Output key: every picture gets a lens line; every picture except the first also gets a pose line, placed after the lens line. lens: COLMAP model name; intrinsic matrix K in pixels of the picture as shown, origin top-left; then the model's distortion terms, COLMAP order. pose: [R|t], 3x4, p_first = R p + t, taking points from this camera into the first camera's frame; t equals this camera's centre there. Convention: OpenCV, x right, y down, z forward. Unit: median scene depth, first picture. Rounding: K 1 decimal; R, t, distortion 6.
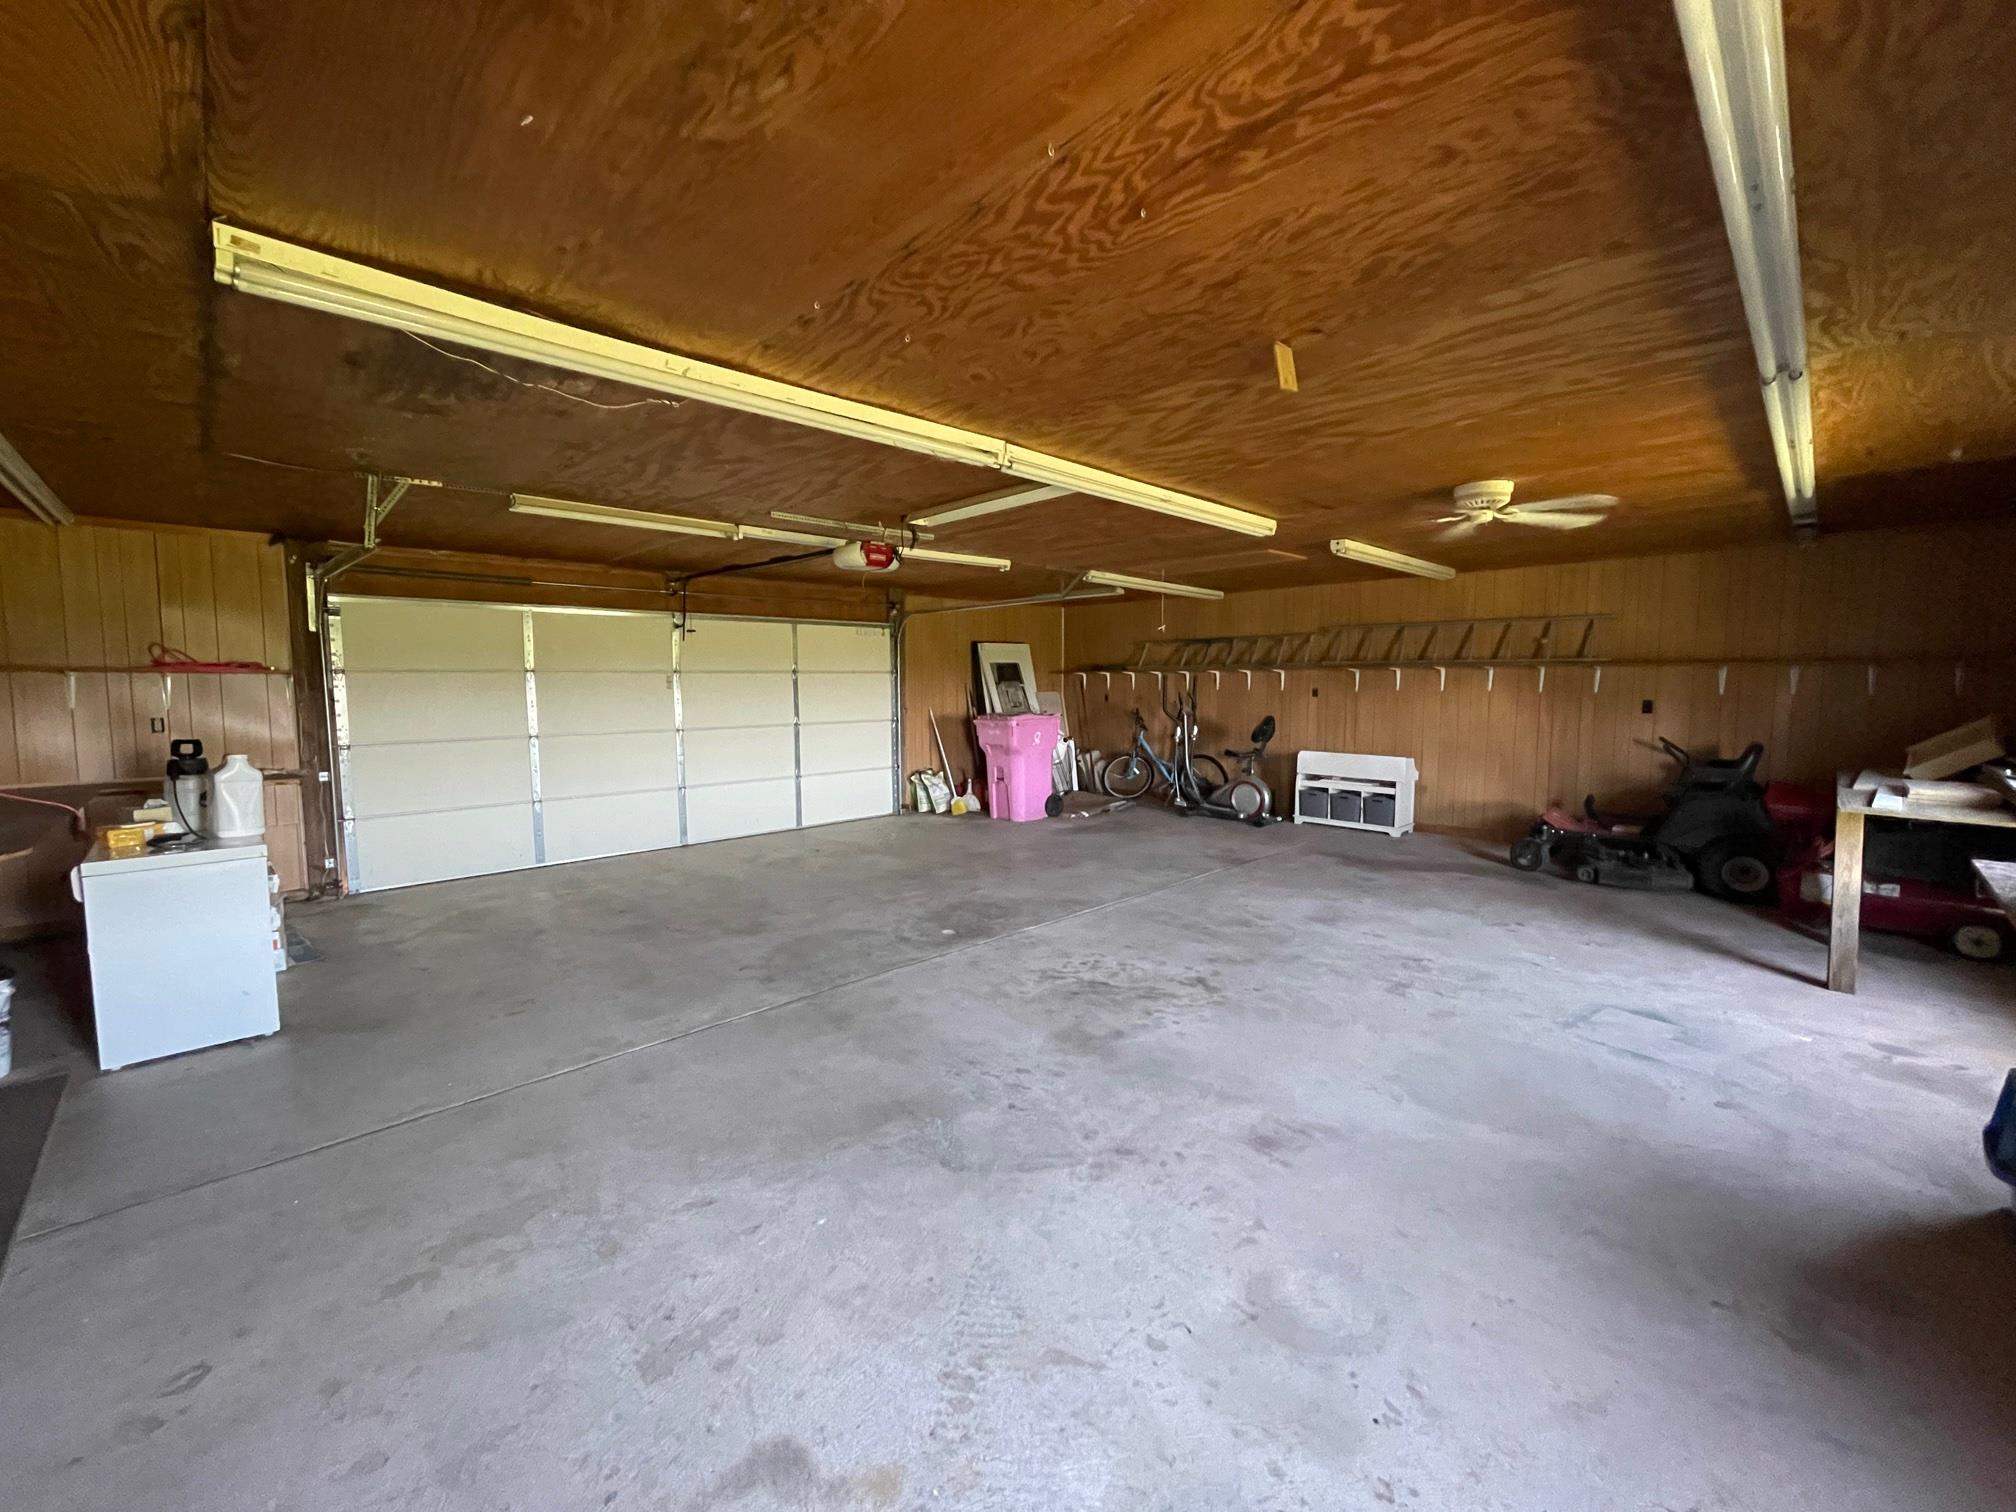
lens RADIAL K [[819.2, 0, 1010.6], [0, 819.2, 749.4], [0, 0, 1]] dist [-0.000529, -0.000049]
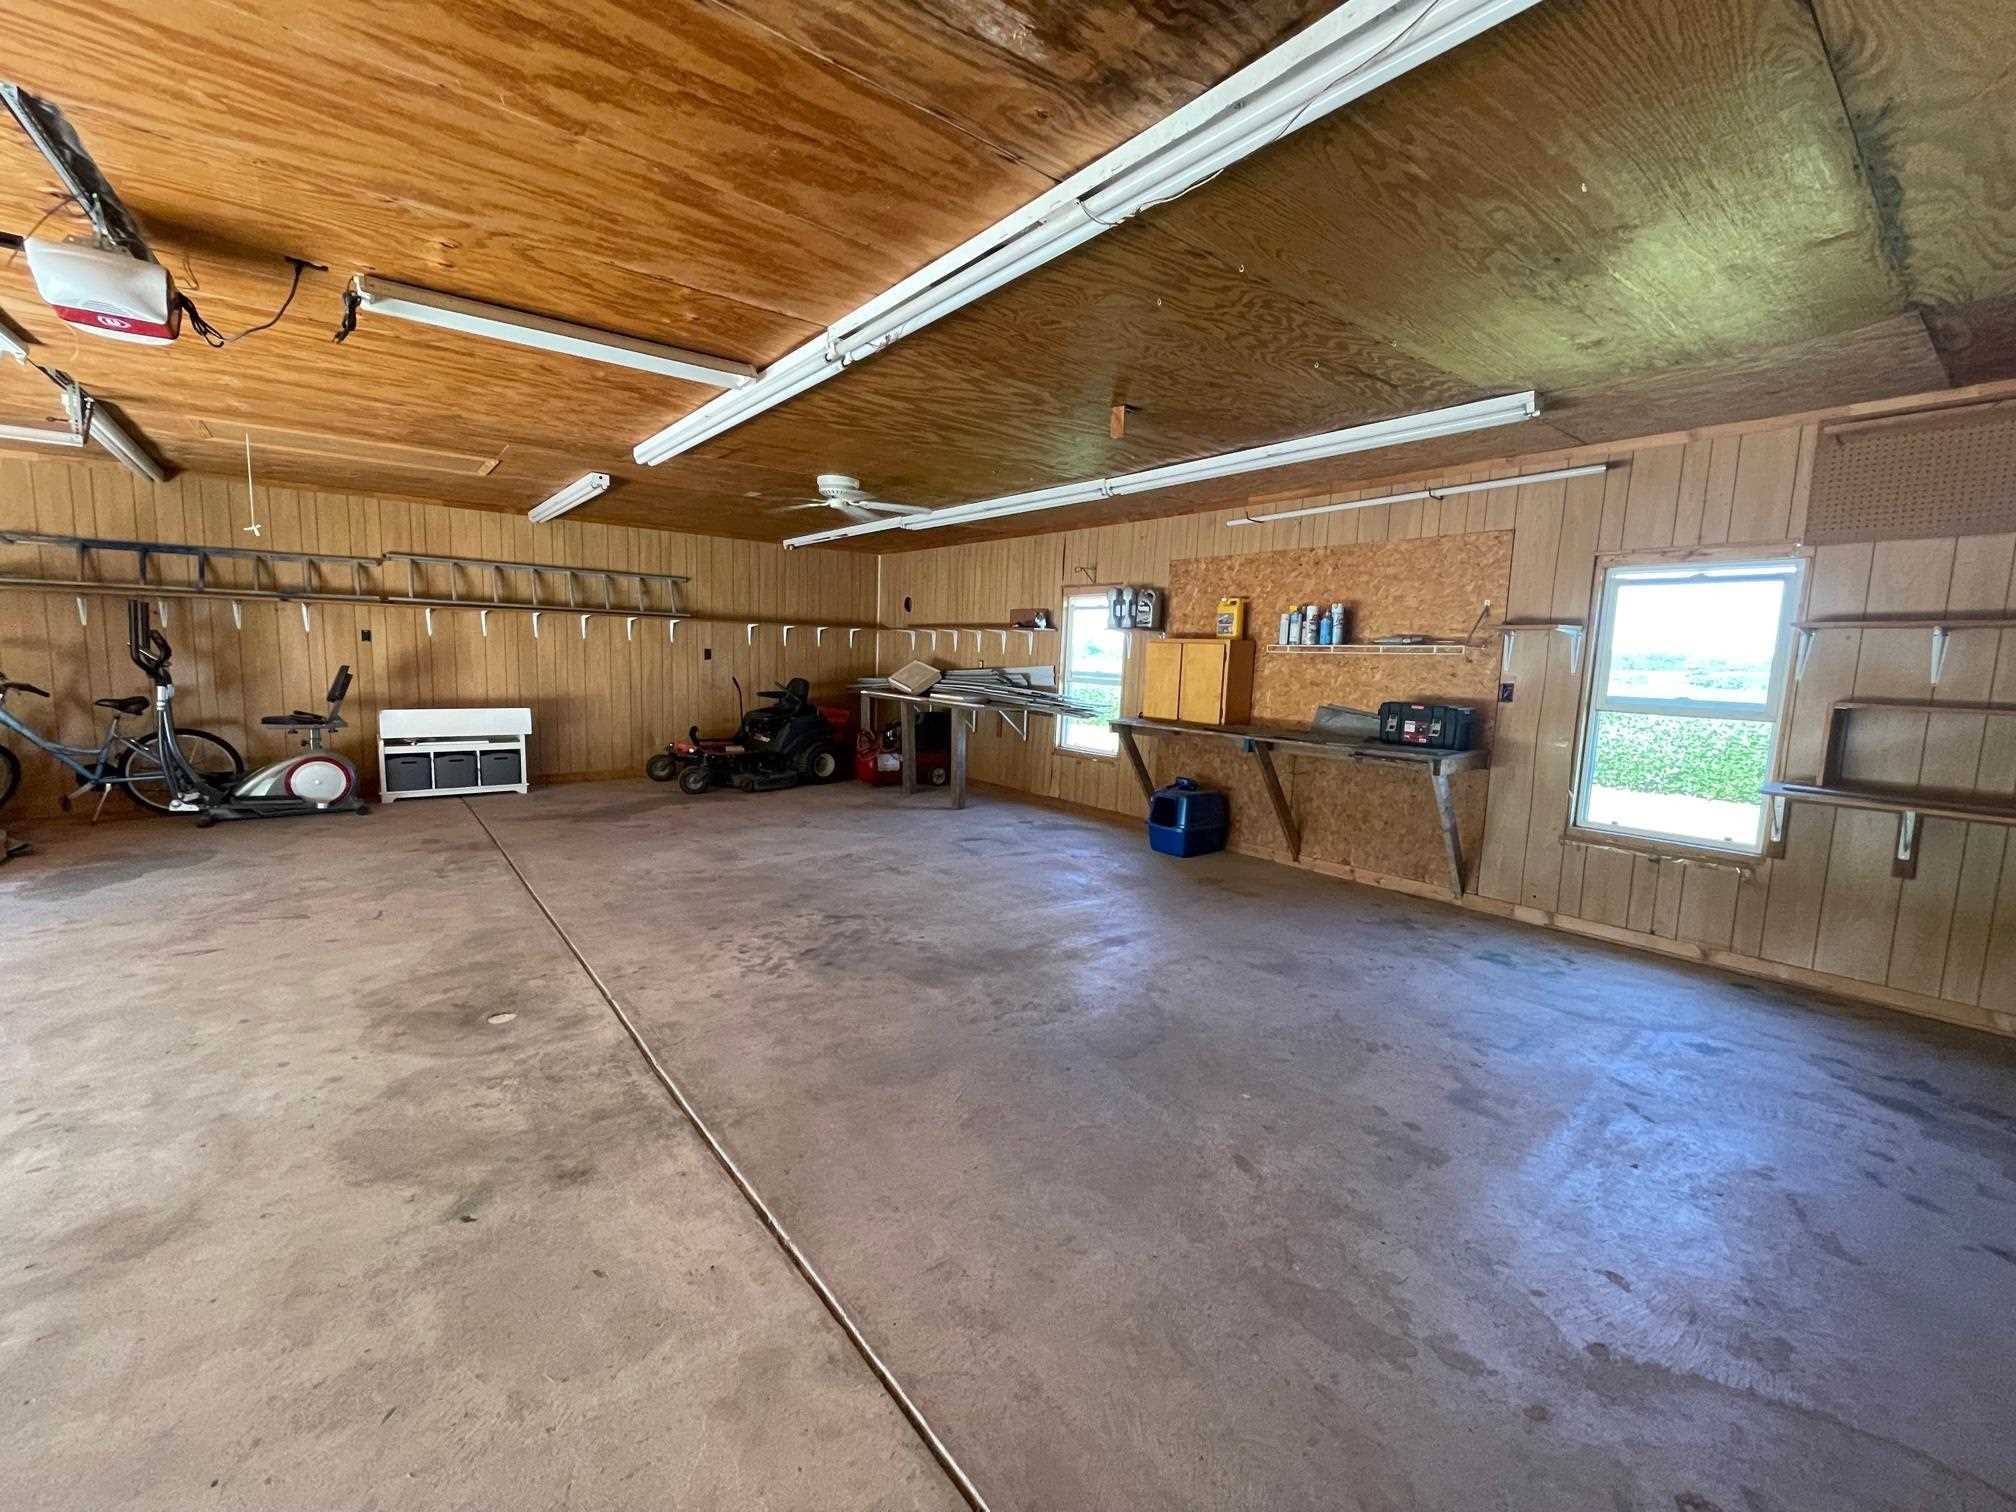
lens RADIAL K [[819.2, 0, 1010.6], [0, 819.2, 749.4], [0, 0, 1]] dist [-0.000529, -0.000049]
pose [[0.098979, -0.112644, 0.988693, -0.752662], [0.051531, 0.992819, 0.107955, -0.030154], [-0.993754, 0.040263, 0.104073, 0.659977]]
